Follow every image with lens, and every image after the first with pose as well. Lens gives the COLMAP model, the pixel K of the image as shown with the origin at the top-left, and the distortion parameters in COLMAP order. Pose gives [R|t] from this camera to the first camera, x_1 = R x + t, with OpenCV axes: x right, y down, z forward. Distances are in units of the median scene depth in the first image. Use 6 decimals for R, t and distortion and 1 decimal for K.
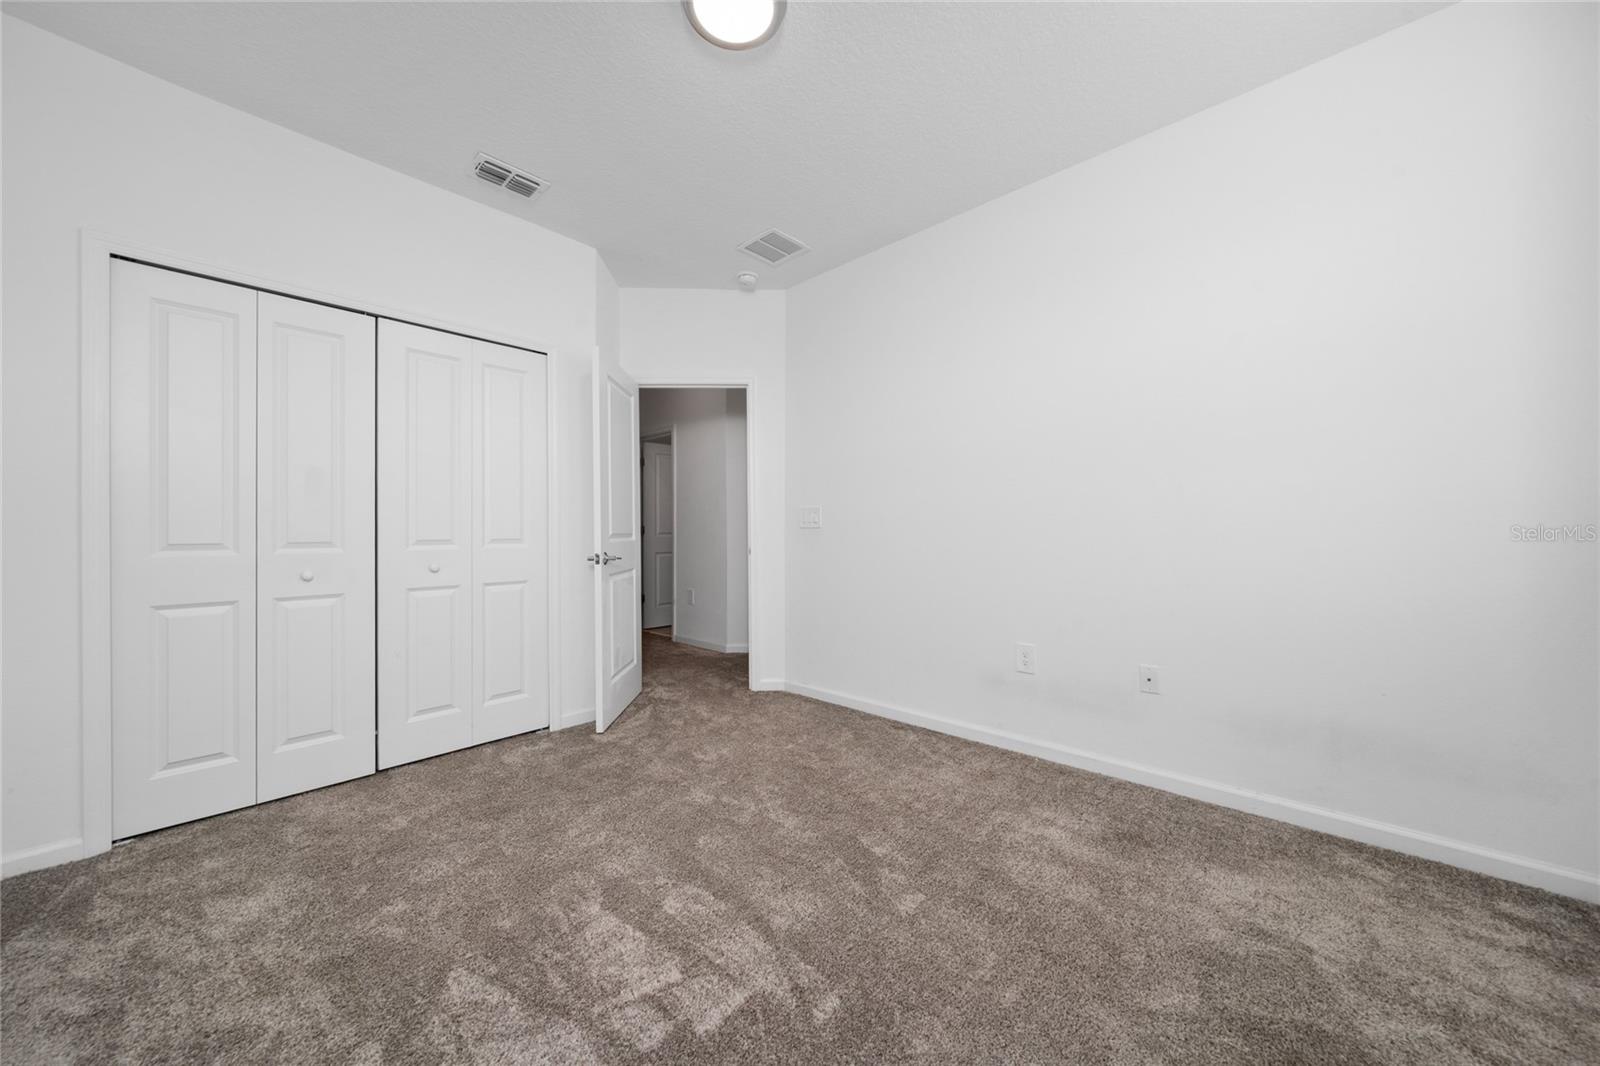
lens RADIAL K [[560.6, 0, 800.0], [0, 560.6, 533.0], [0, 0, 1]] dist [-0.000053, 0.000037]
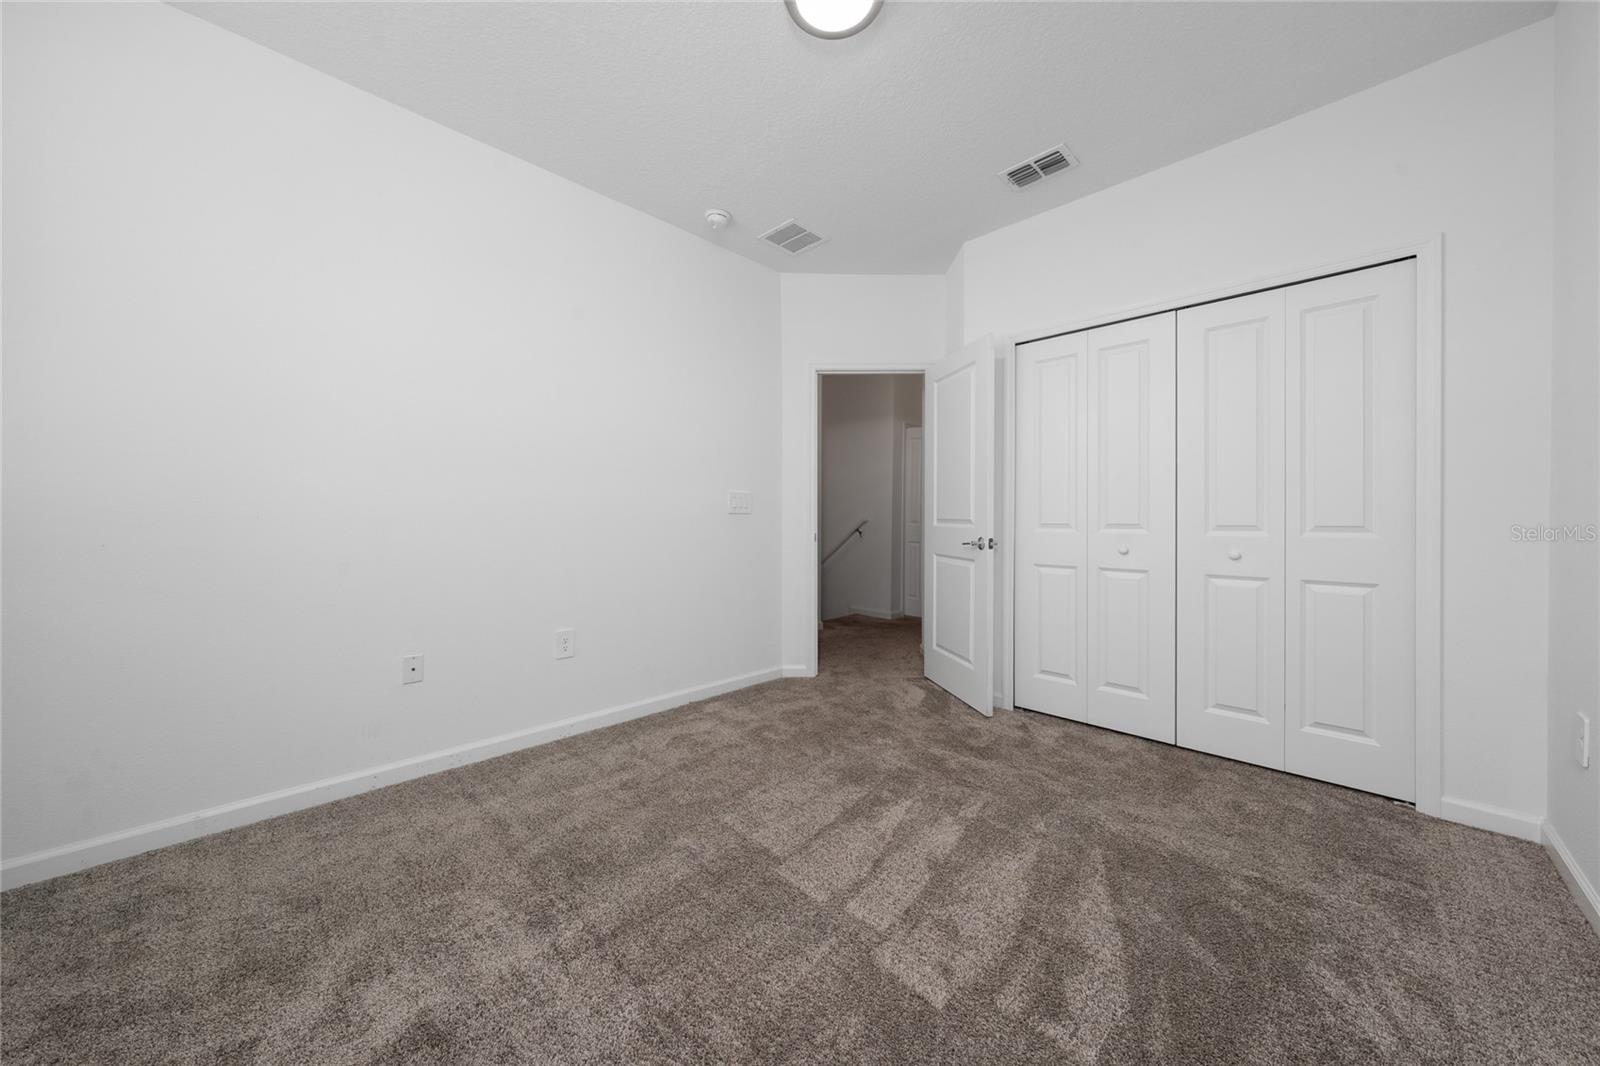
lens RADIAL K [[546.1, 0, 800.1], [0, 546.1, 519.3], [0, 0, 1]] dist [-0.000071, -0.000034]
pose [[-0.028924, 0.011408, -0.999517, 0.262793], [-0.006765, 0.999910, 0.011608, -0.002701], [0.999559, 0.007098, -0.028844, 0.305889]]
